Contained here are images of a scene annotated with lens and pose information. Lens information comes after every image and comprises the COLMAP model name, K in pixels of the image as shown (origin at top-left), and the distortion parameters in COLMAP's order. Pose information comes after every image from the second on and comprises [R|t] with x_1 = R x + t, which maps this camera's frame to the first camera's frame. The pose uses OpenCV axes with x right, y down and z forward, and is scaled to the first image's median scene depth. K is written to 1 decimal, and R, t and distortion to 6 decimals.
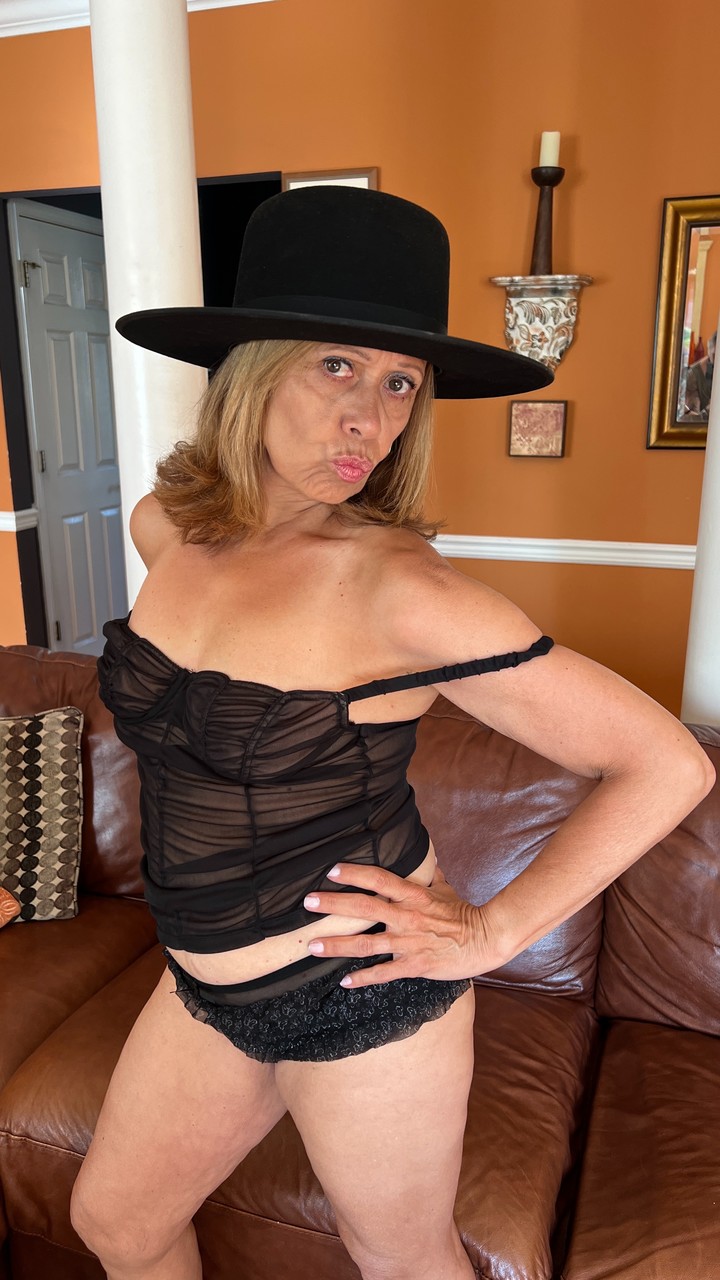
lens RADIAL K [[893.2, 0, 360.0], [0, 893.2, 640.0], [0, 0, 1]] dist [0.009542, -0.000970]
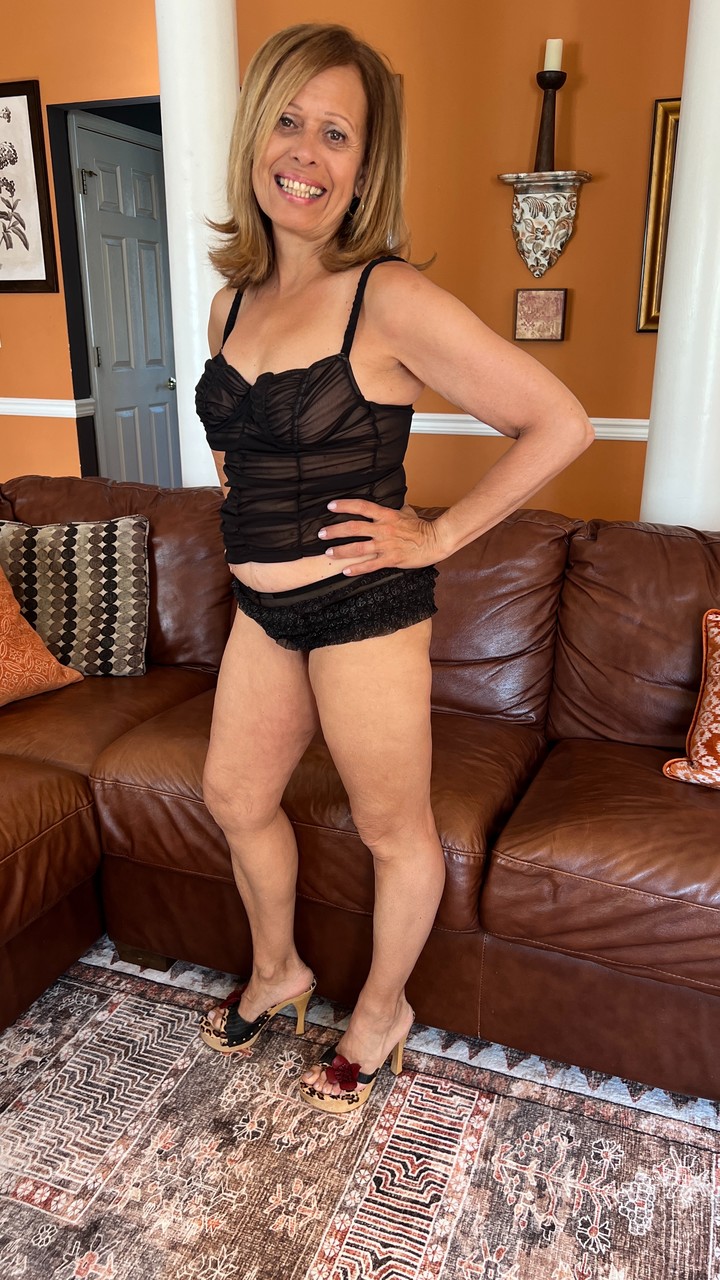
lens RADIAL K [[915.4, 0, 360.0], [0, 915.4, 640.0], [0, 0, 1]] dist [0.078263, -0.079379]
pose [[0.999039, 0.017288, -0.040282, 0.041136], [-0.015673, 0.999074, 0.040064, 0.196544], [0.040938, -0.039394, 0.998385, -0.286572]]
